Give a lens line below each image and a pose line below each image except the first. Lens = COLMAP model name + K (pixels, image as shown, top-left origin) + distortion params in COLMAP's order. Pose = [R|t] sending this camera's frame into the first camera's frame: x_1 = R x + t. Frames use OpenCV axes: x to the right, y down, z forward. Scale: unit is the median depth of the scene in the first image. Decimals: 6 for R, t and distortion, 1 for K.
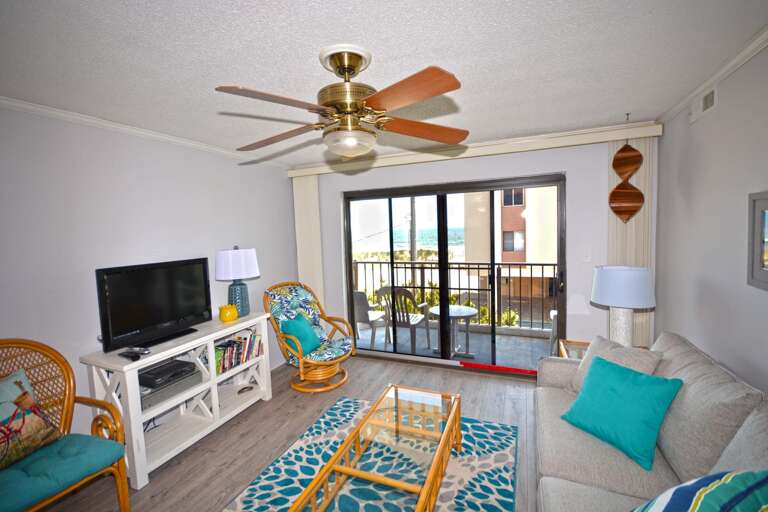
lens RADIAL K [[334.6, 0, 384.0], [0, 334.6, 256.0], [0, 0, 1]] dist [-0.028073, -0.000408]
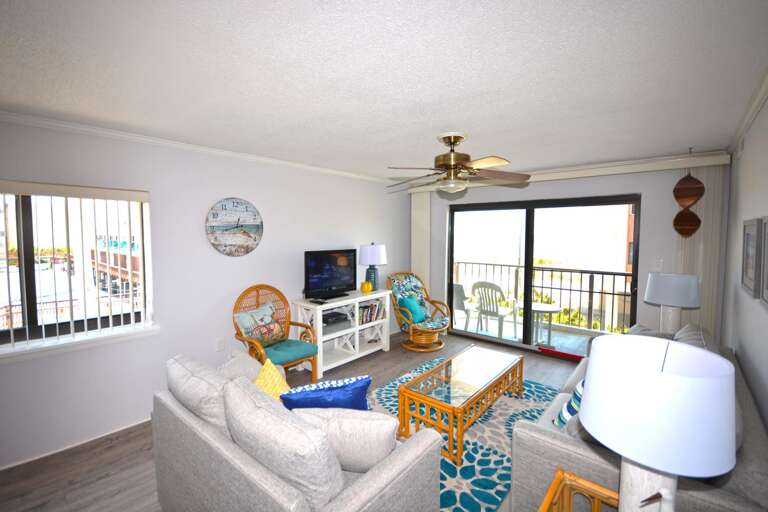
lens RADIAL K [[344.8, 0, 384.0], [0, 344.8, 256.0], [0, 0, 1]] dist [-0.000091, -0.000142]
pose [[0.951504, 0.057554, -0.302206, 0.067722], [-0.060580, 0.998163, -0.000638, 0.027585], [0.301614, 0.018915, 0.953243, -0.448366]]
